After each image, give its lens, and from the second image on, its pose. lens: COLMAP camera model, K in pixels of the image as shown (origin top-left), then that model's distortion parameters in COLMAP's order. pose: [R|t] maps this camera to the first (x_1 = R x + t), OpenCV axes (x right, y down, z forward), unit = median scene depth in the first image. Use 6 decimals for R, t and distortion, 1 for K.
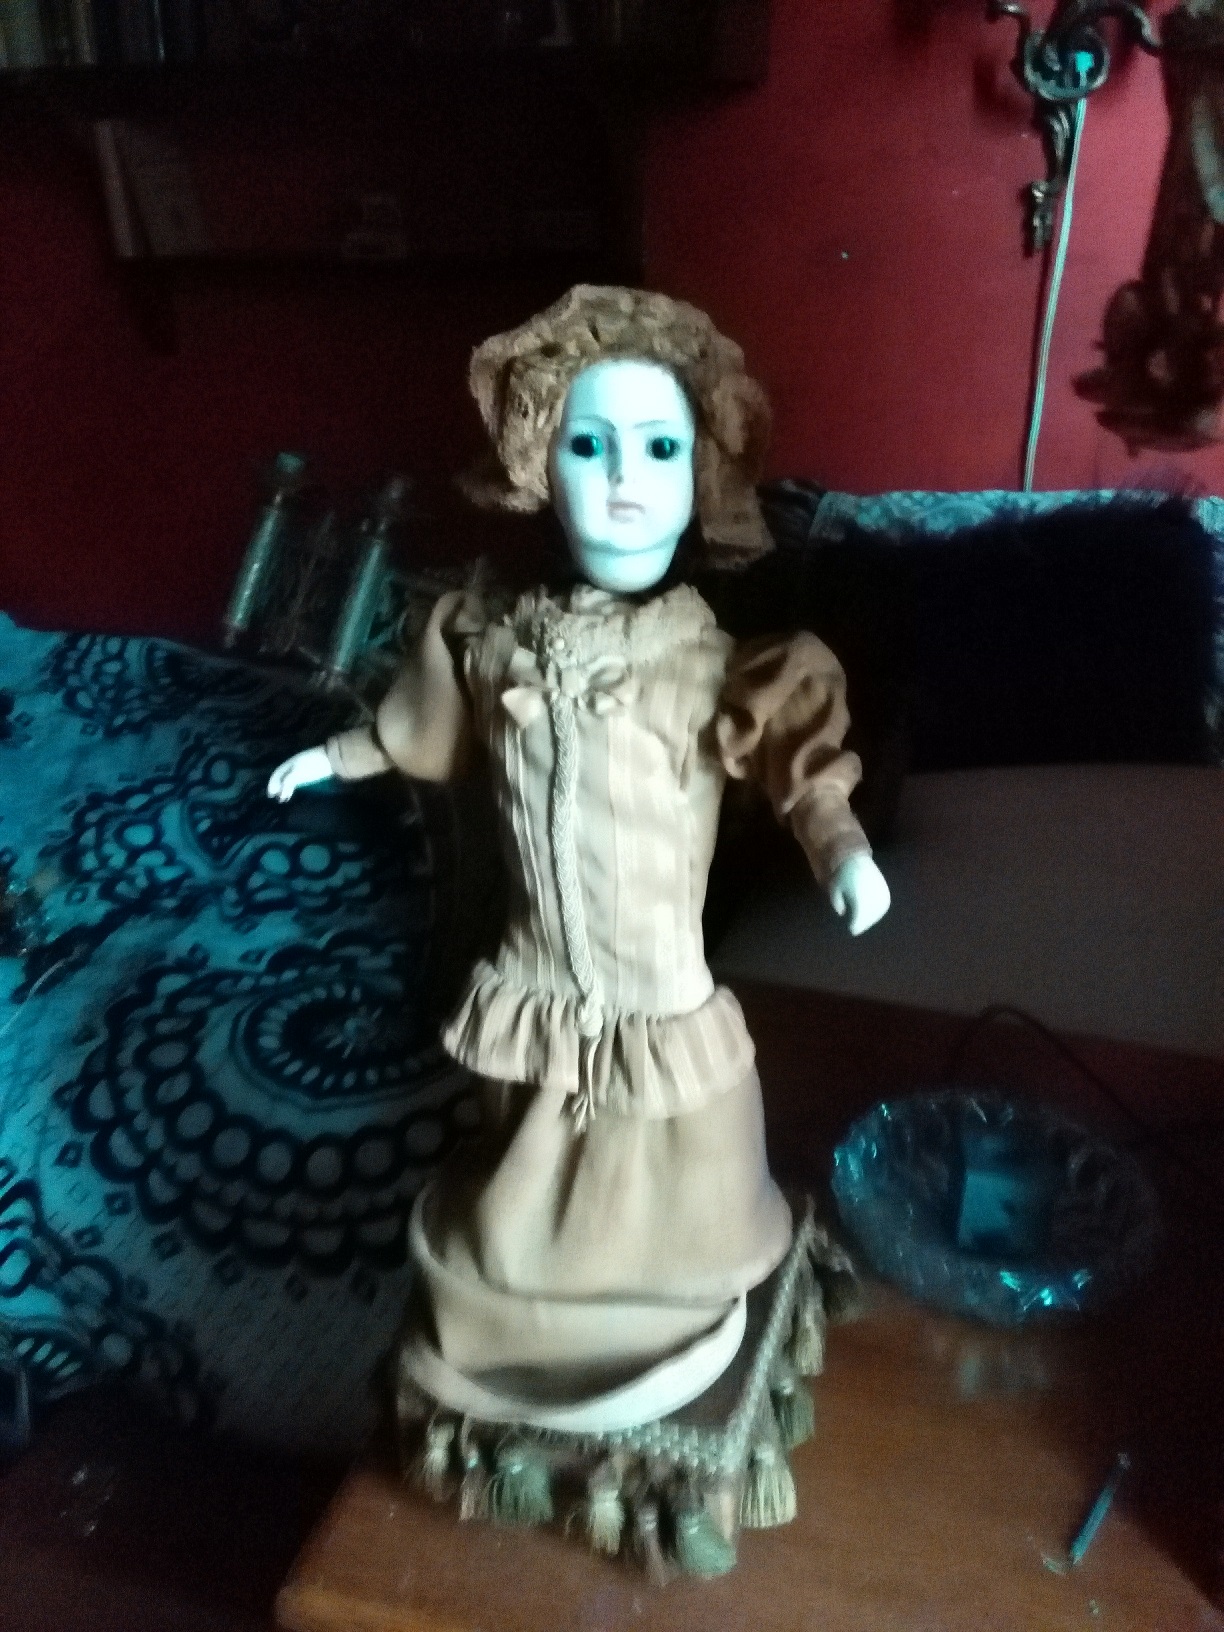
lens RADIAL K [[1315.2, 0, 612.0], [0, 1315.2, 816.0], [0, 0, 1]] dist [0.104645, -0.171076]
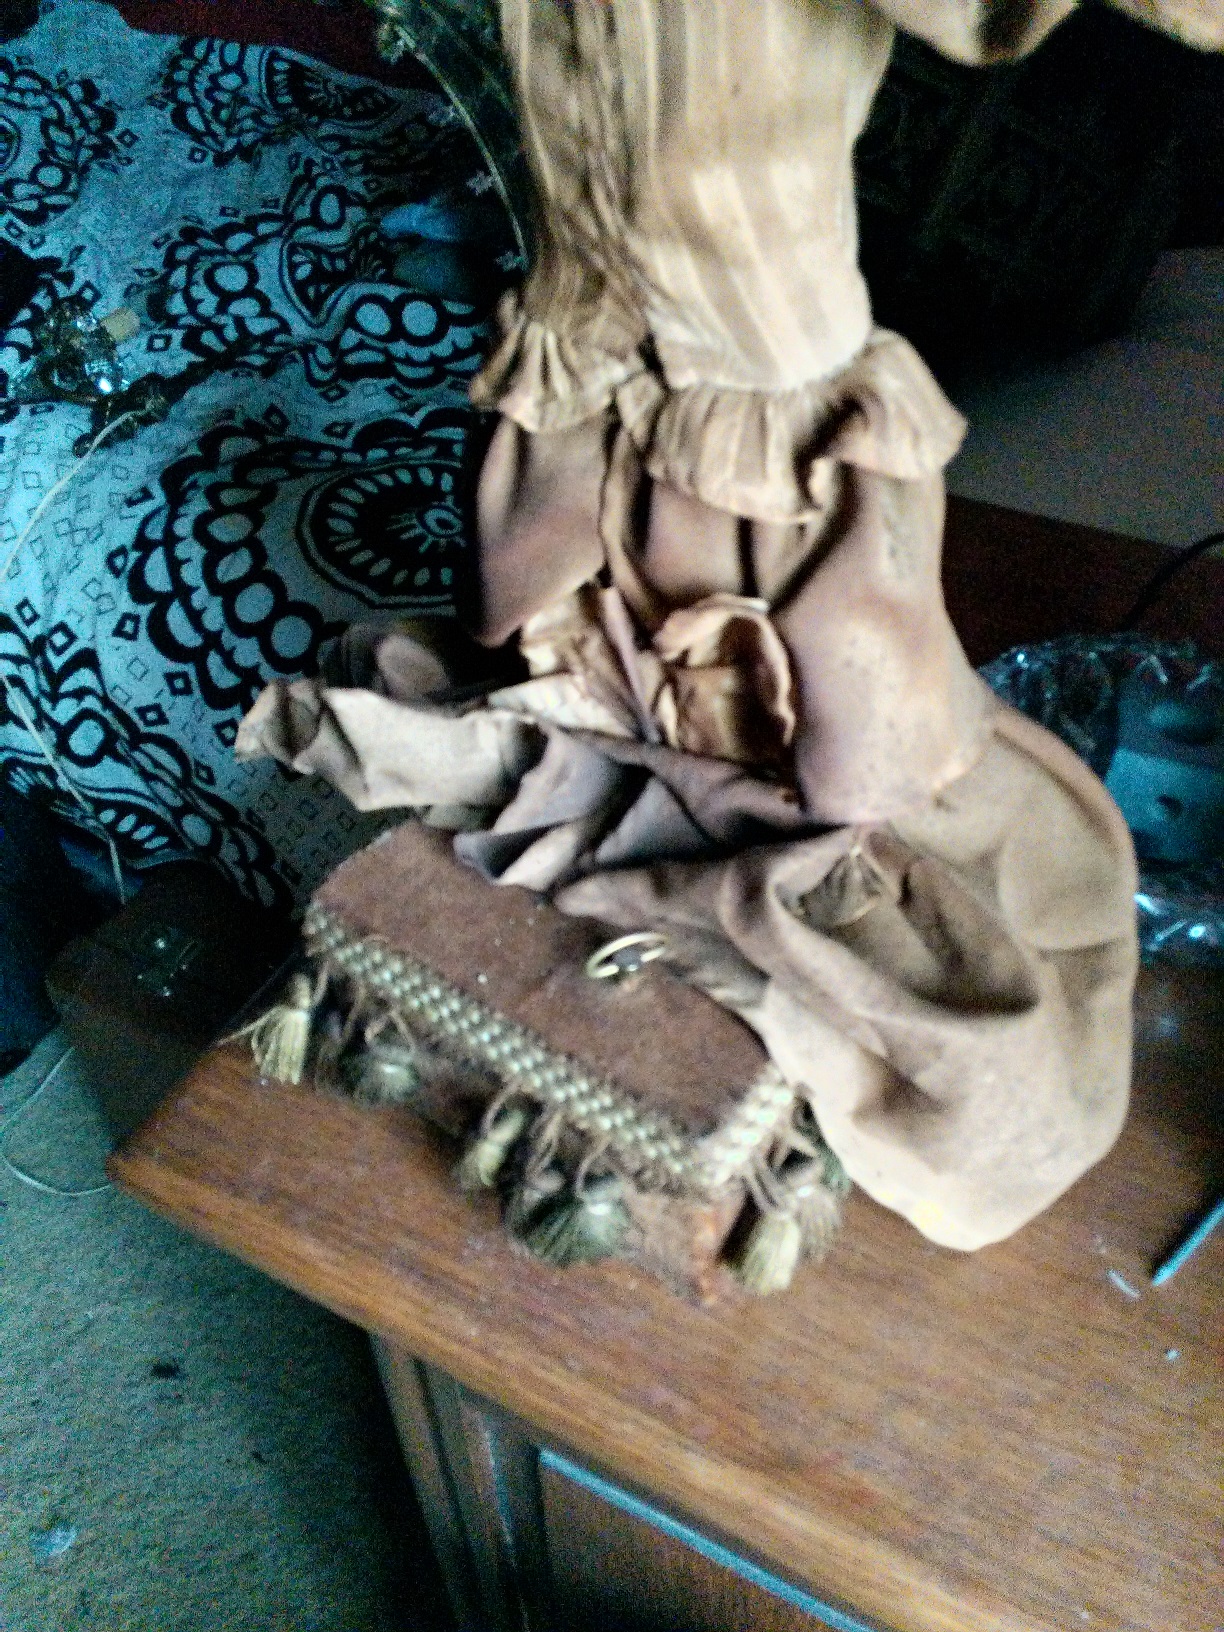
lens RADIAL K [[1315.2, 0, 612.0], [0, 1315.2, 816.0], [0, 0, 1]] dist [0.104645, -0.171076]
pose [[0.985604, 0.116910, -0.122132, 0.039309], [-0.069174, 0.938000, 0.339662, 0.033737], [0.154270, -0.326324, 0.932584, 0.124180]]
